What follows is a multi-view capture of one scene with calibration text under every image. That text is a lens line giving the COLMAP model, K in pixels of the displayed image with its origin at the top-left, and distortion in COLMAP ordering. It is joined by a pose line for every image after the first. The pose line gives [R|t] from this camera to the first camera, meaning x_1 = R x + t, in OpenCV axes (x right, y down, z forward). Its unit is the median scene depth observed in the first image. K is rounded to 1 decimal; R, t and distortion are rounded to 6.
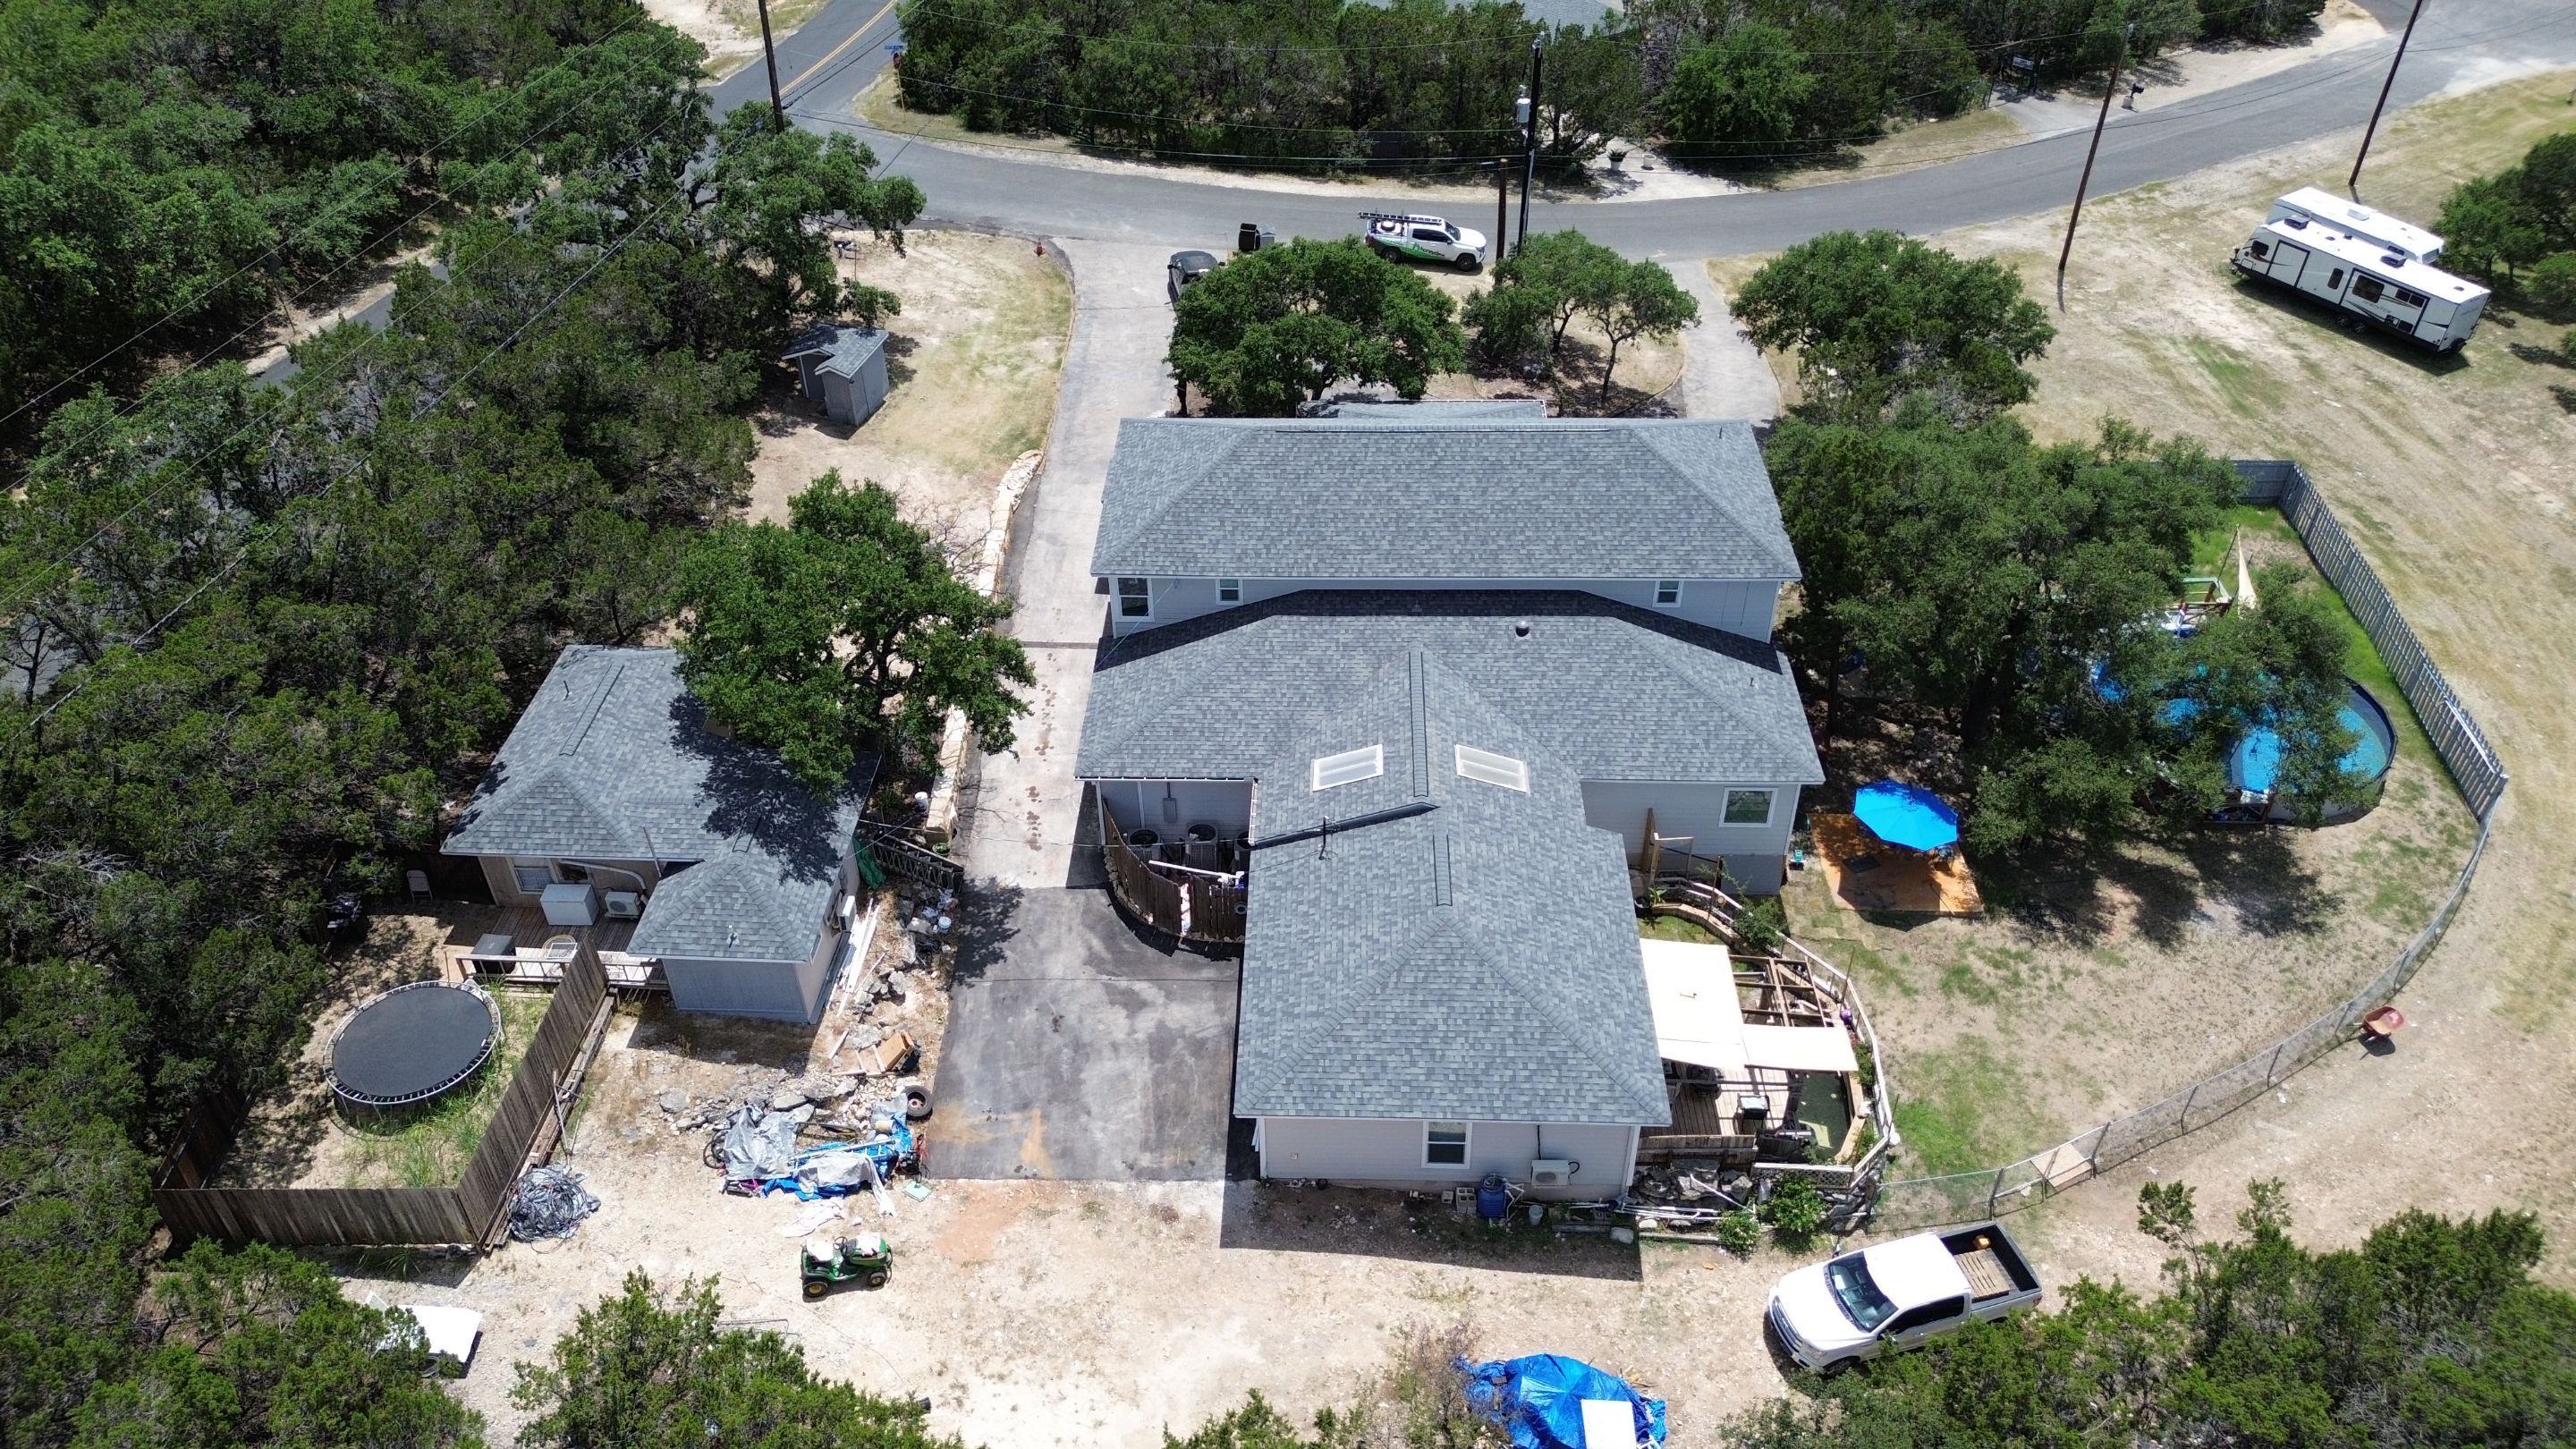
lens RADIAL K [[1819.4, 0, 1284.4], [0, 1819.4, 730.9], [0, 0, 1]] dist [0.071382, -0.075313]
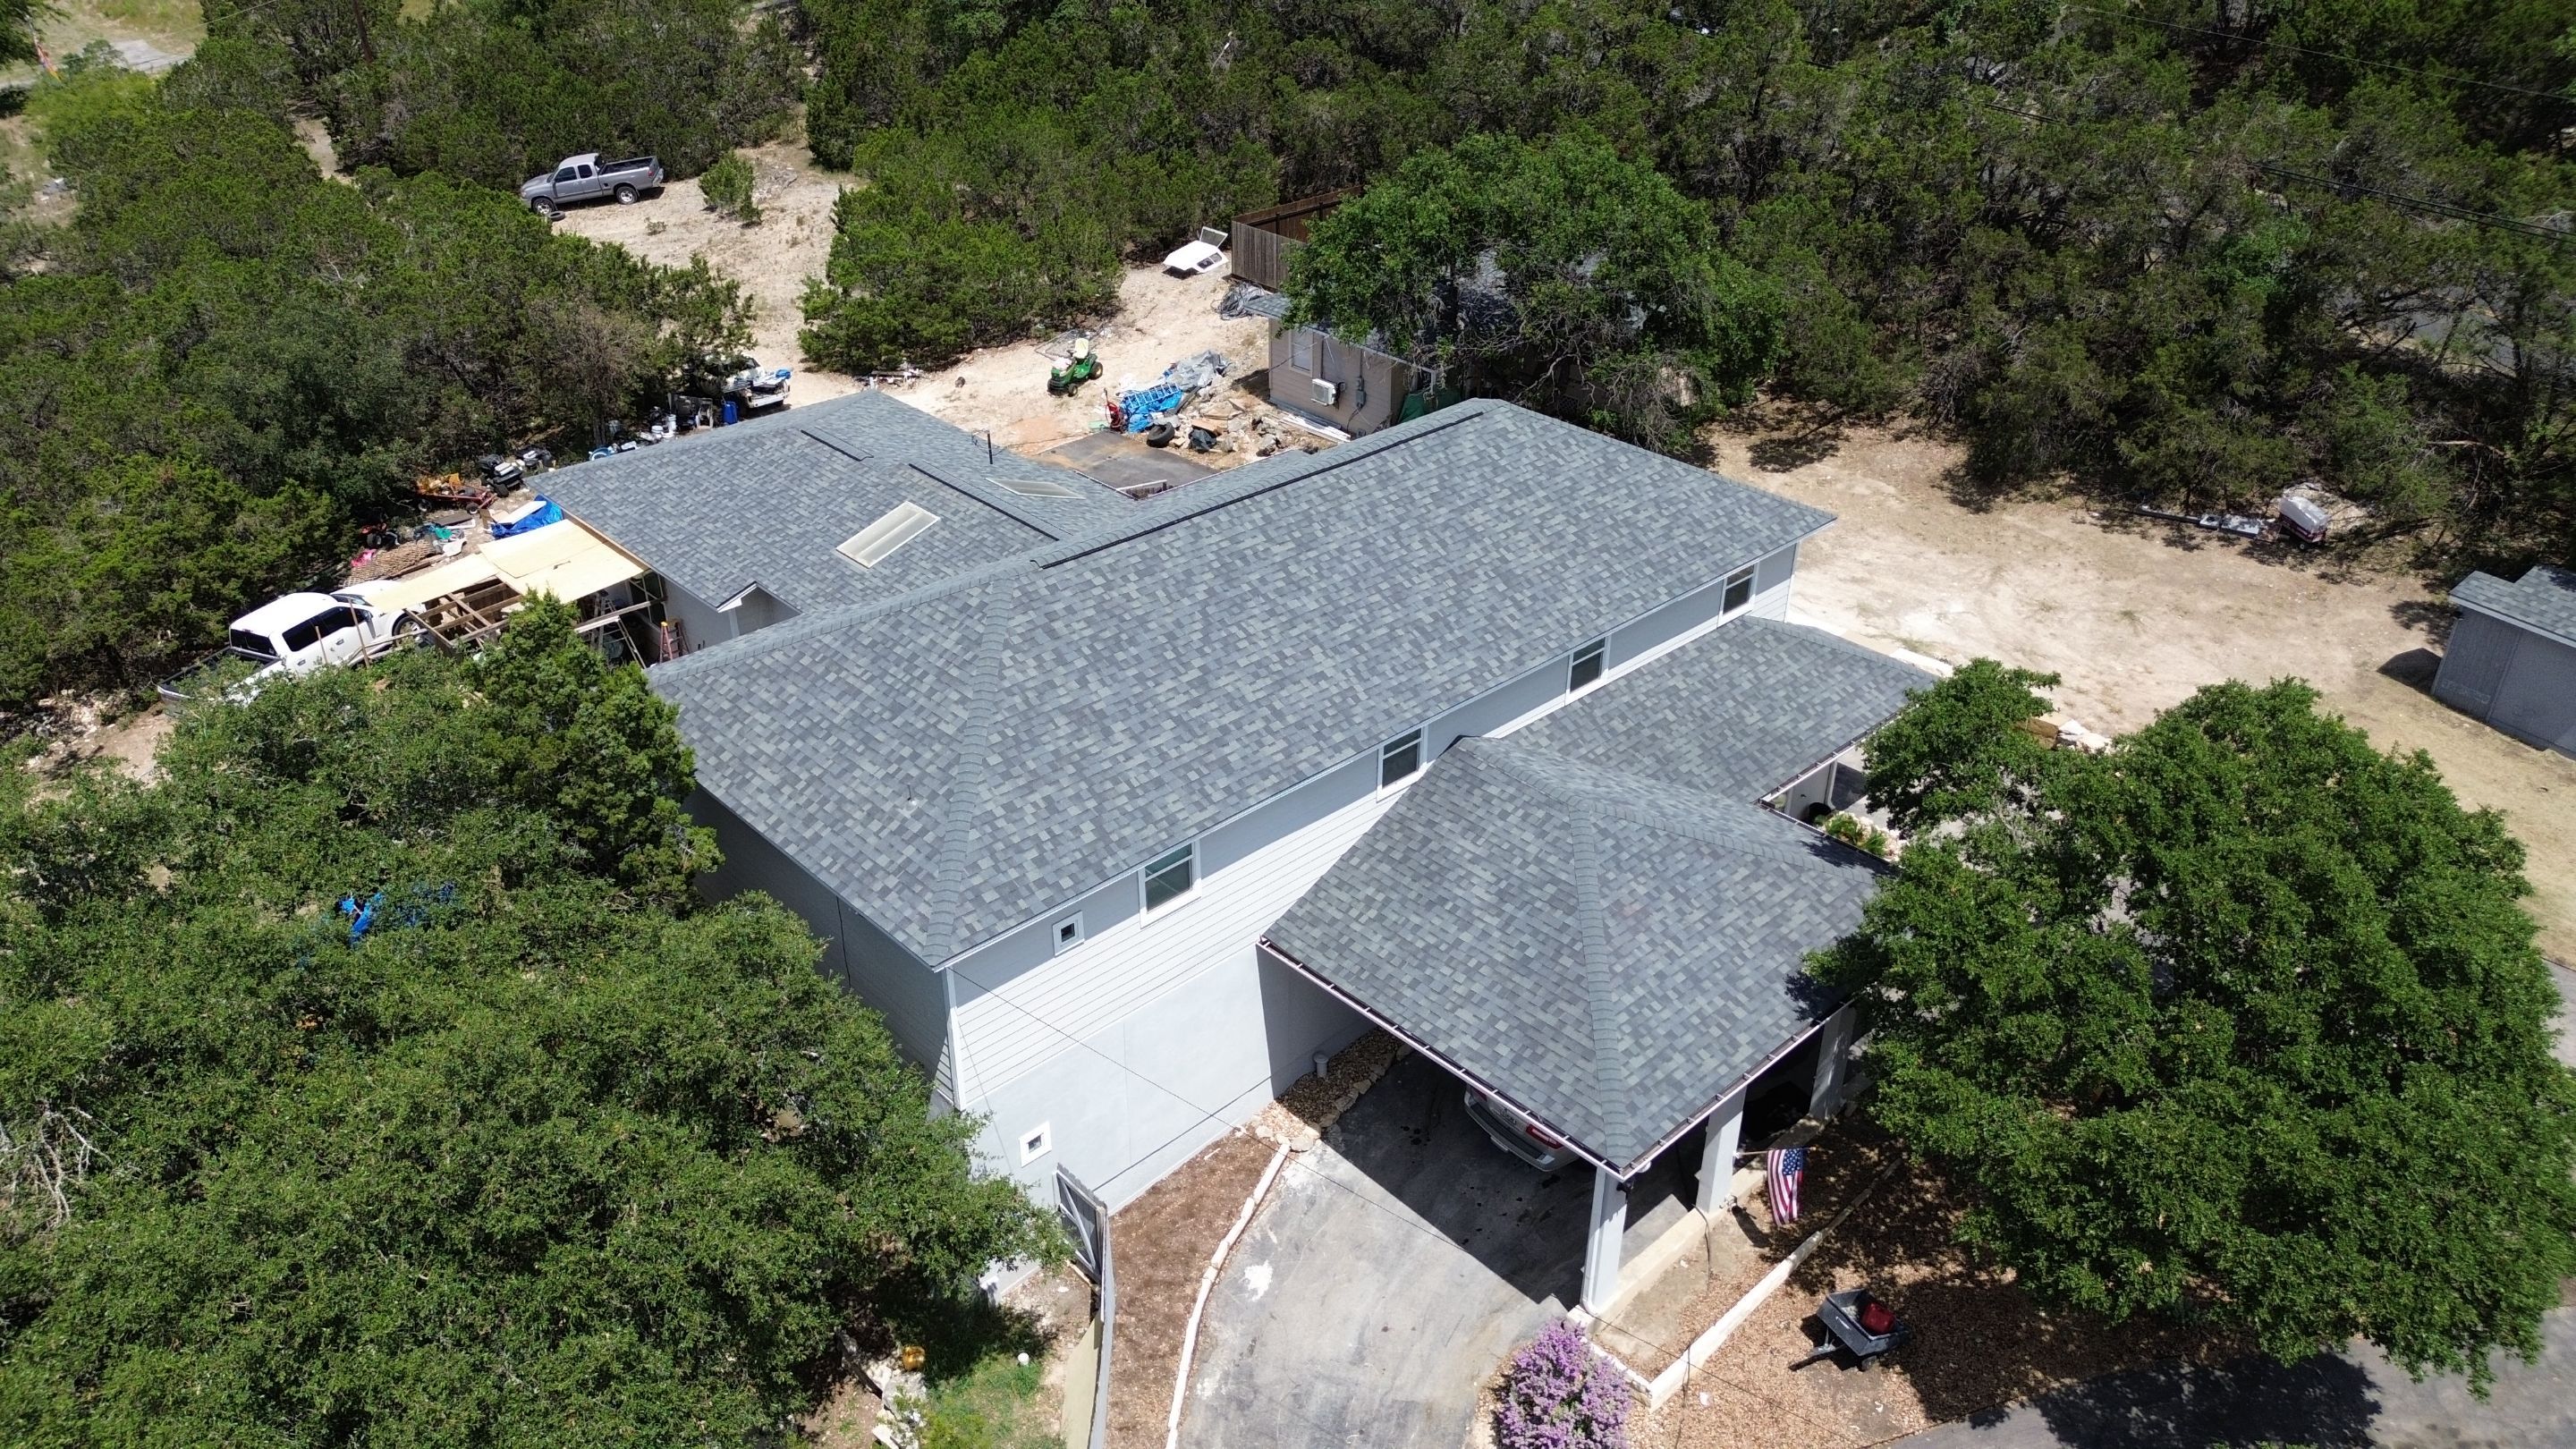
lens RADIAL K [[1819.4, 0, 1289.3], [0, 1819.4, 726.7], [0, 0, 1]] dist [0.071382, -0.075313]
pose [[-0.707918, 0.359190, -0.608140, 0.501703], [-0.435134, 0.456419, 0.776106, -0.631135], [0.556336, 0.814042, -0.166812, 1.288982]]
